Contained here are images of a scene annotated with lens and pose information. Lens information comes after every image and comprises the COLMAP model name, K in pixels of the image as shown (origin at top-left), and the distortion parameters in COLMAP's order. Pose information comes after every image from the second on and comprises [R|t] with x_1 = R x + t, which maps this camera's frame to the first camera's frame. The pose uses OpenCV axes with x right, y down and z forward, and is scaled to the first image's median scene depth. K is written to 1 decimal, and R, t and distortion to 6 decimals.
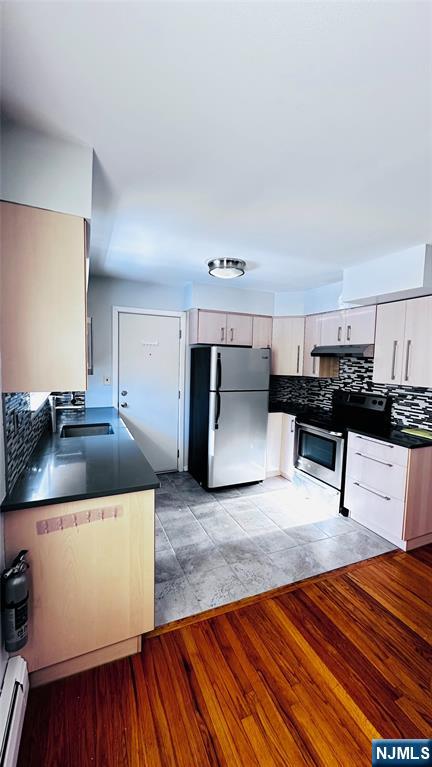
lens RADIAL K [[305.3, 0, 216.0], [0, 305.3, 383.5], [0, 0, 1]] dist [0.000560, 0.000061]
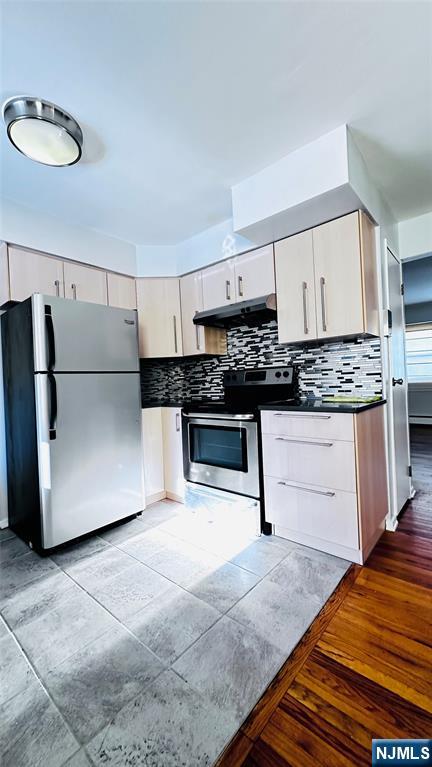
lens RADIAL K [[305.3, 0, 216.0], [0, 305.3, 383.5], [0, 0, 1]] dist [0.000560, 0.000061]
pose [[0.902445, -0.065918, 0.425732, 0.039144], [0.099300, 0.993442, -0.056673, 0.106037], [-0.419204, 0.093419, 0.903073, 0.343390]]
